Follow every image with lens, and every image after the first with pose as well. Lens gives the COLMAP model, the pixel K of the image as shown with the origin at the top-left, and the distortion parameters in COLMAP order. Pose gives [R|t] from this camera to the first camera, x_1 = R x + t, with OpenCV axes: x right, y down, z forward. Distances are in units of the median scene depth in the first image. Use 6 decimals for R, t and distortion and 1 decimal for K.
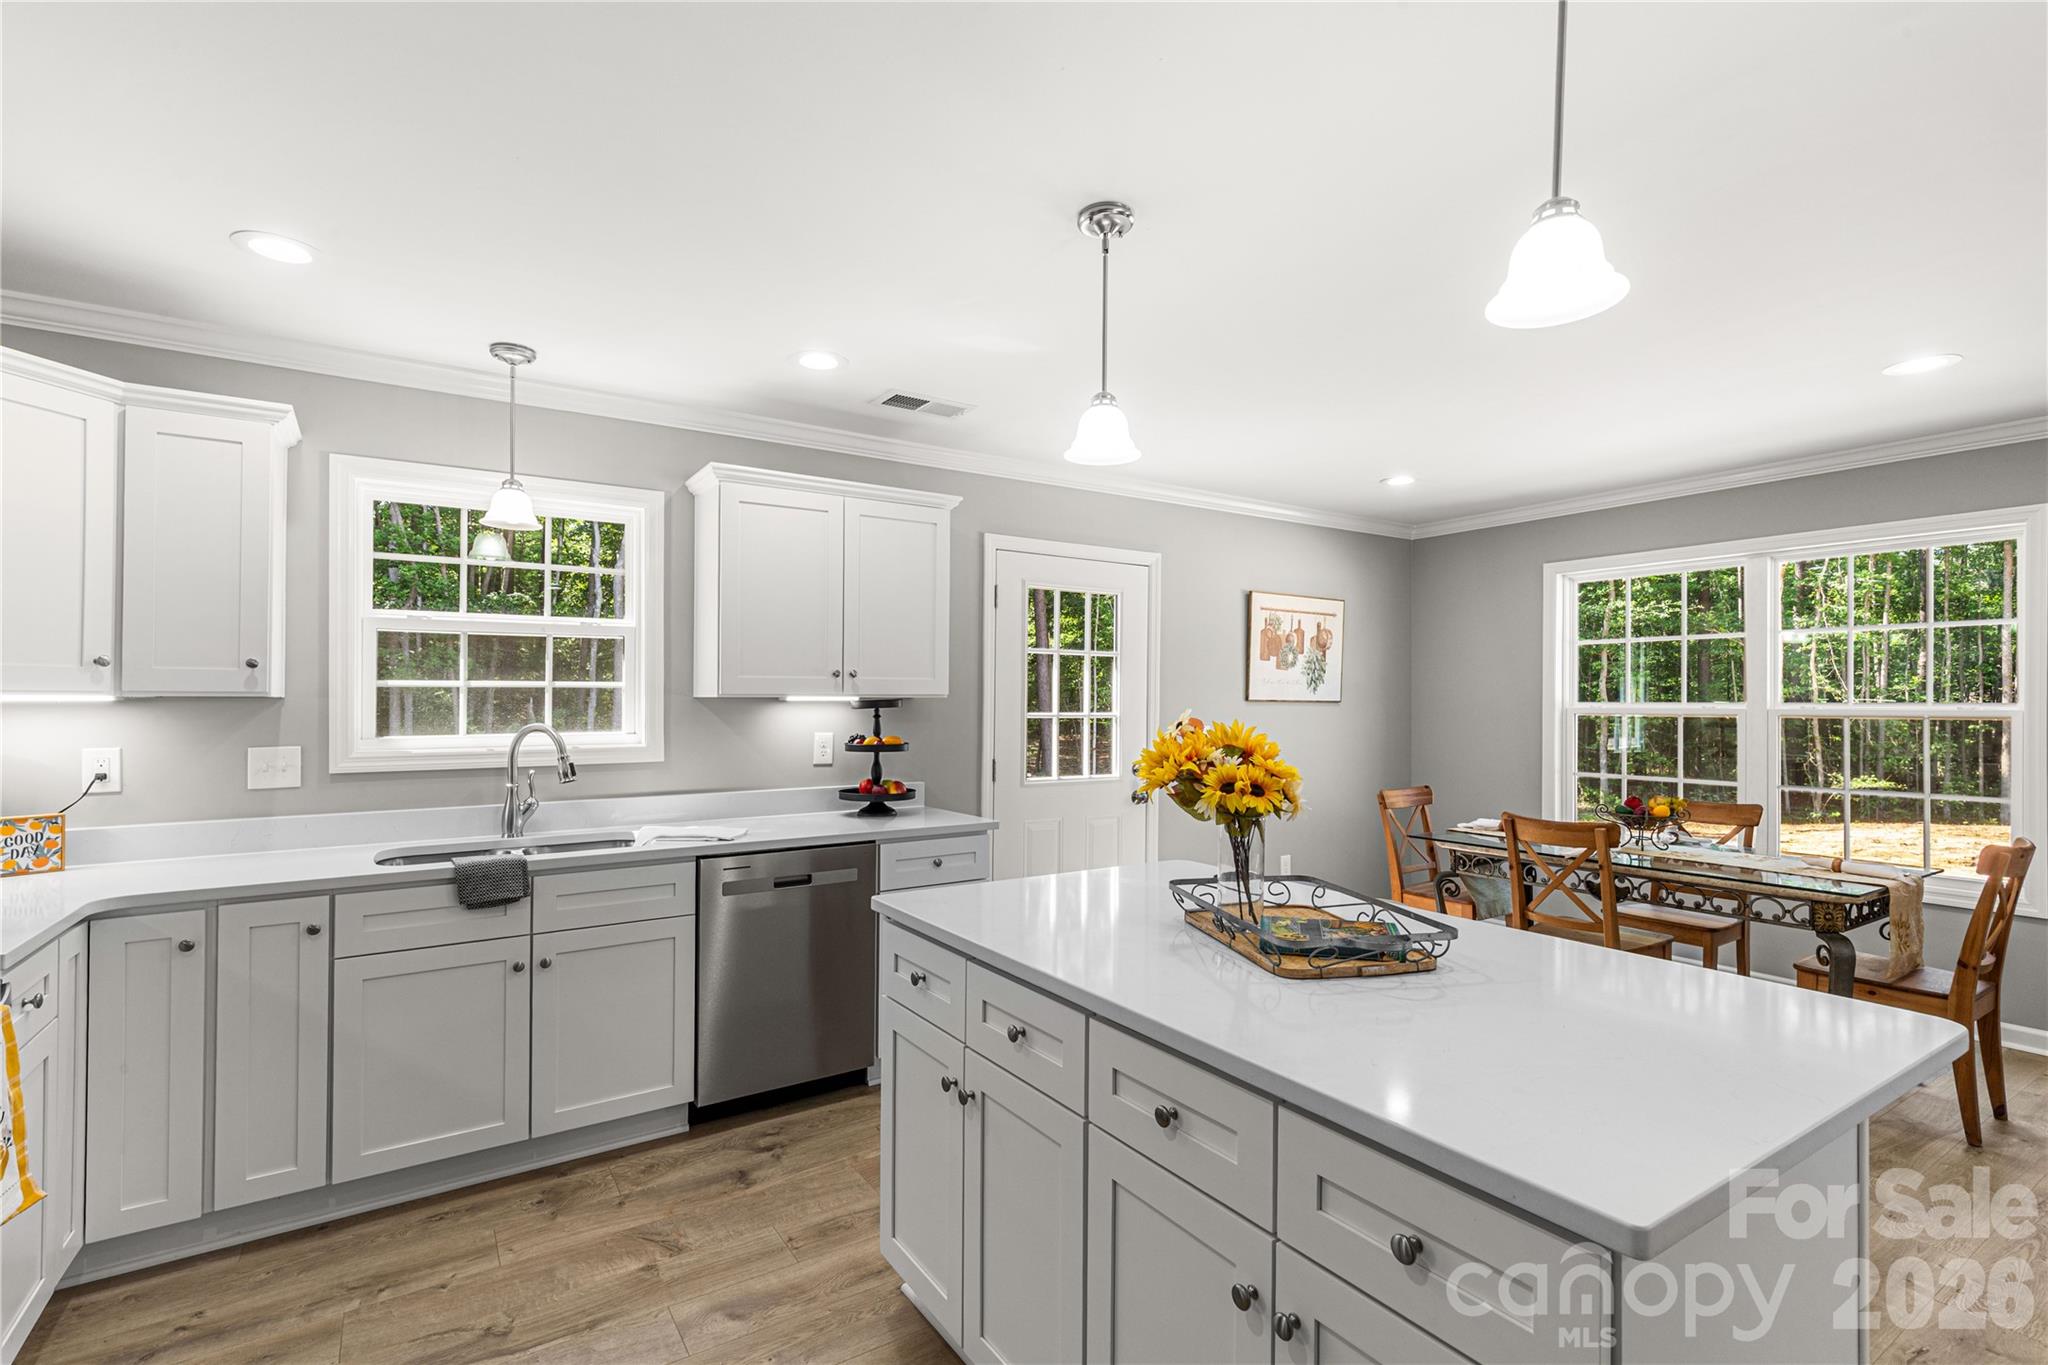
lens RADIAL K [[939.9, 0, 1013.9], [0, 939.9, 694.2], [0, 0, 1]] dist [0.004900, 0.000678]
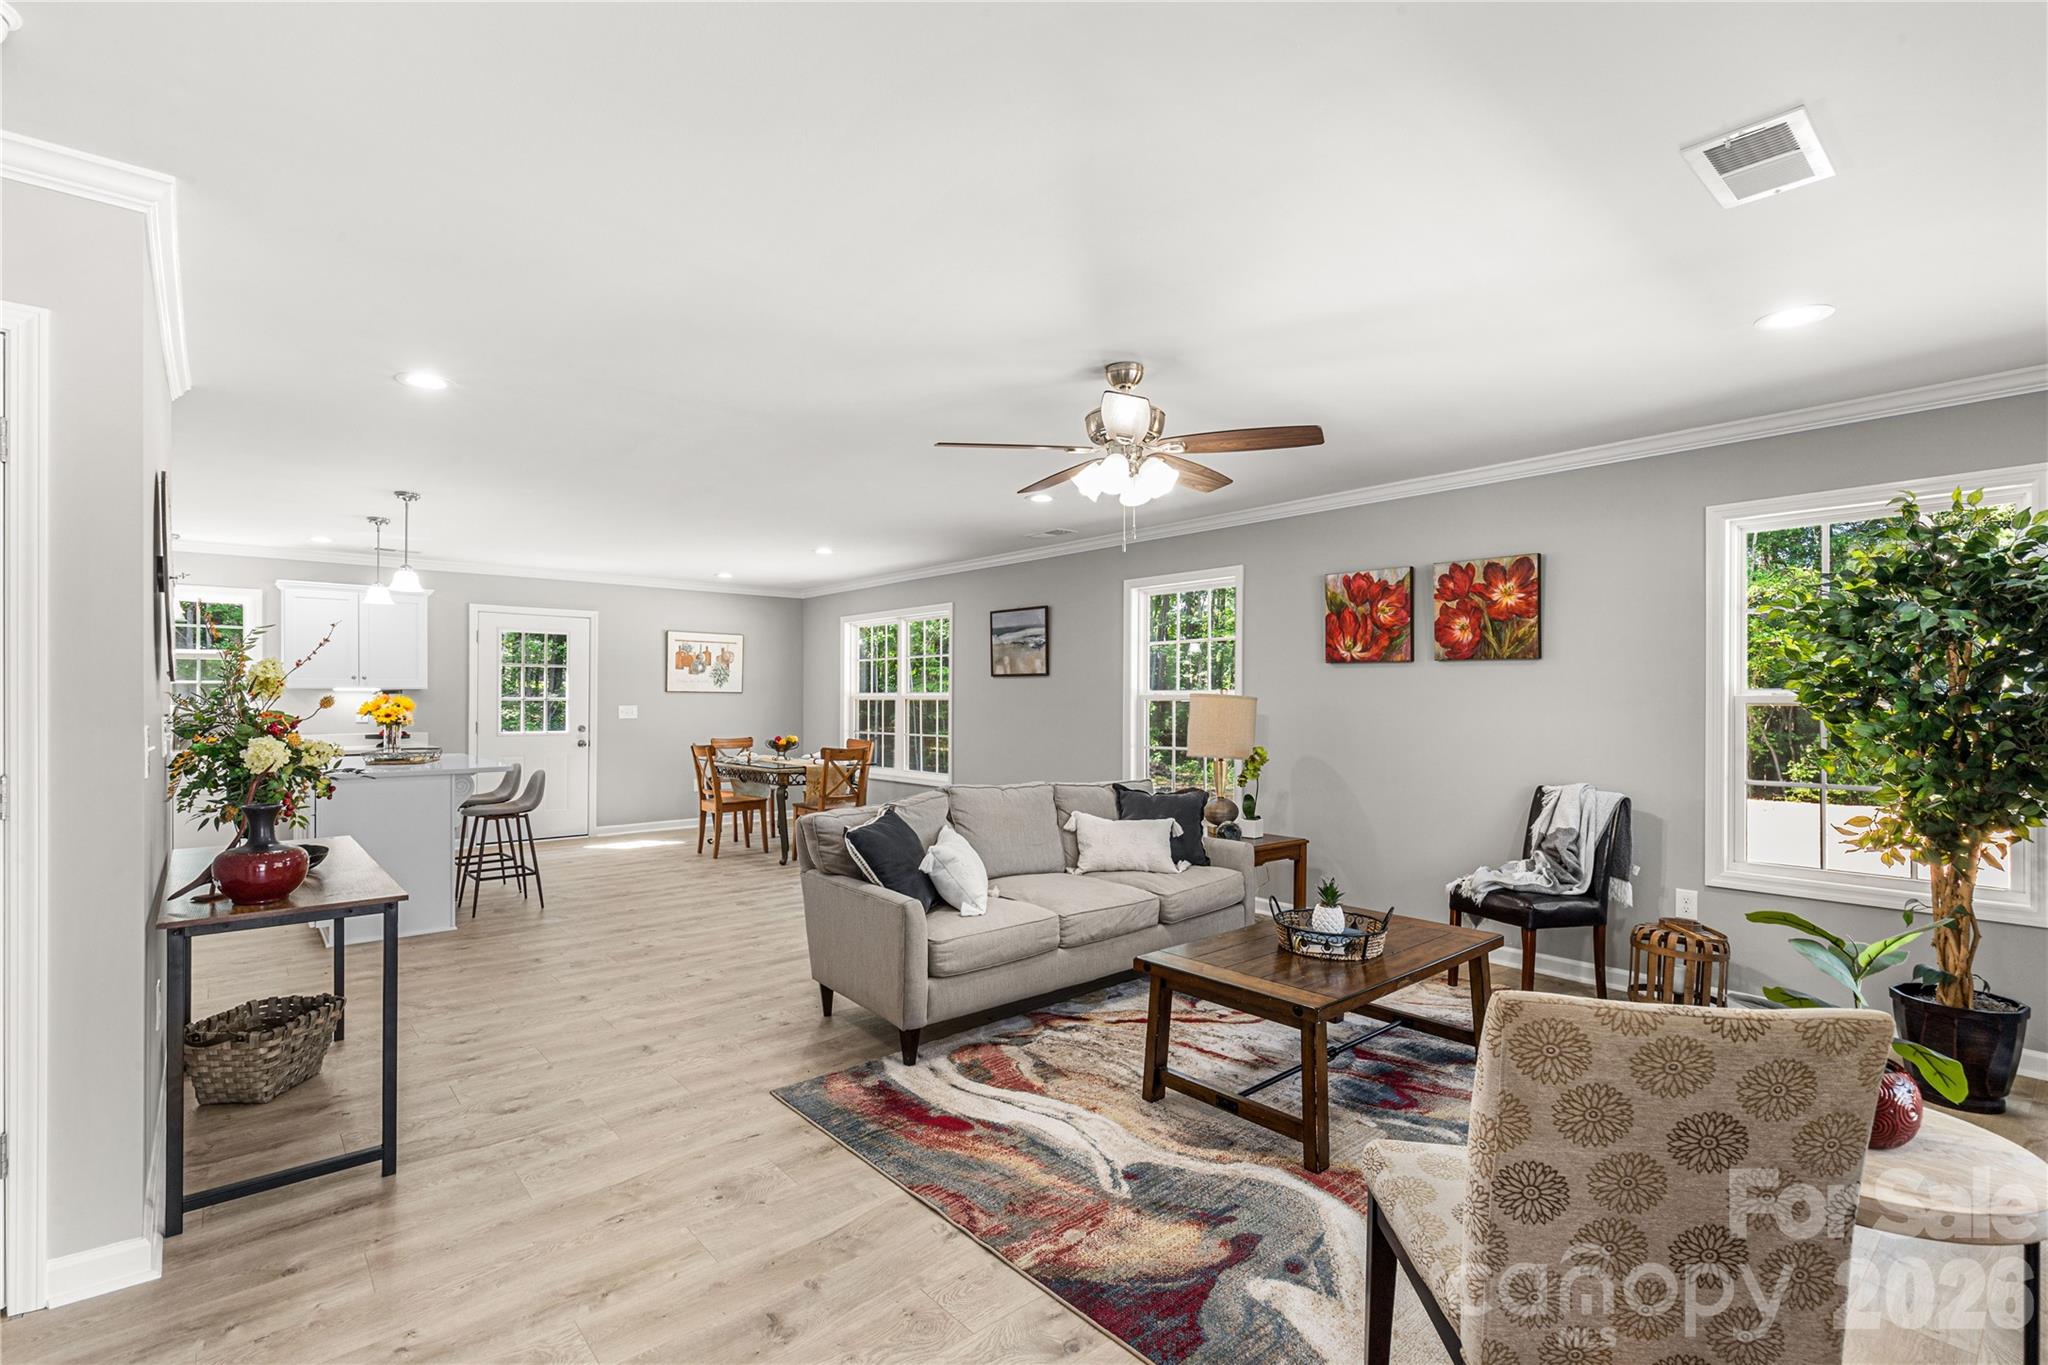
lens RADIAL K [[939.9, 0, 1039.4], [0, 939.9, 699.3], [0, 0, 1]] dist [0.004900, 0.000678]
pose [[0.988468, -0.000132, 0.151428, 0.934698], [-0.001158, 0.999964, 0.008430, 0.007642], [-0.151424, -0.008508, 0.988432, -1.224163]]
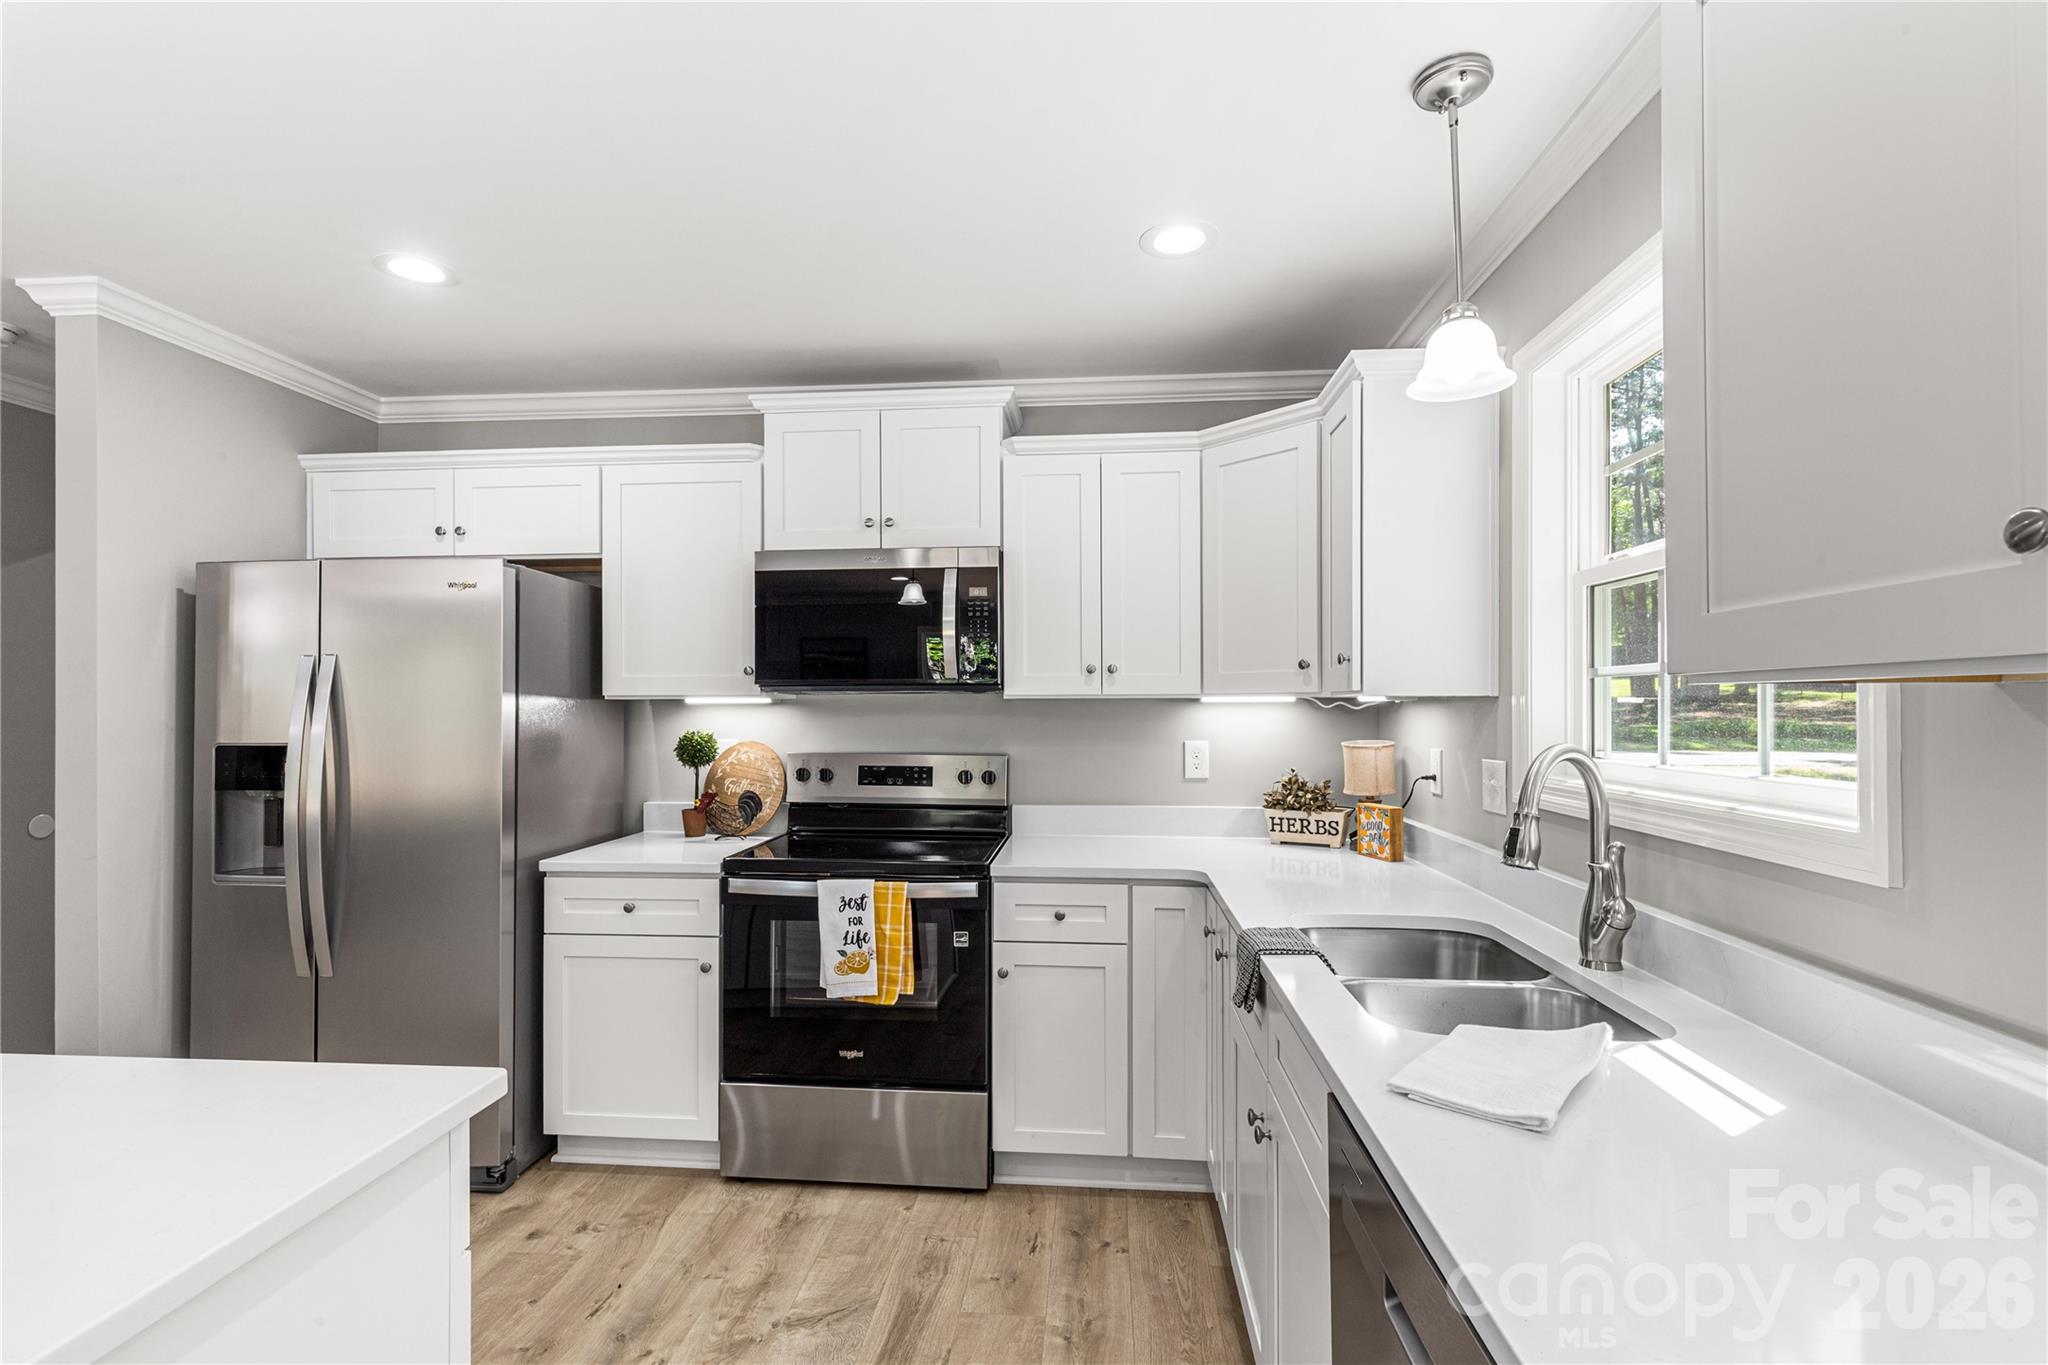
lens RADIAL K [[939.9, 0, 1029.9], [0, 939.9, 692.1], [0, 0, 1]] dist [0.004900, 0.000678]
pose [[-0.613706, -0.008164, -0.789492, 0.050147], [0.008238, 0.999826, -0.016742, 0.007582], [0.789492, -0.016778, -0.613532, 0.896527]]
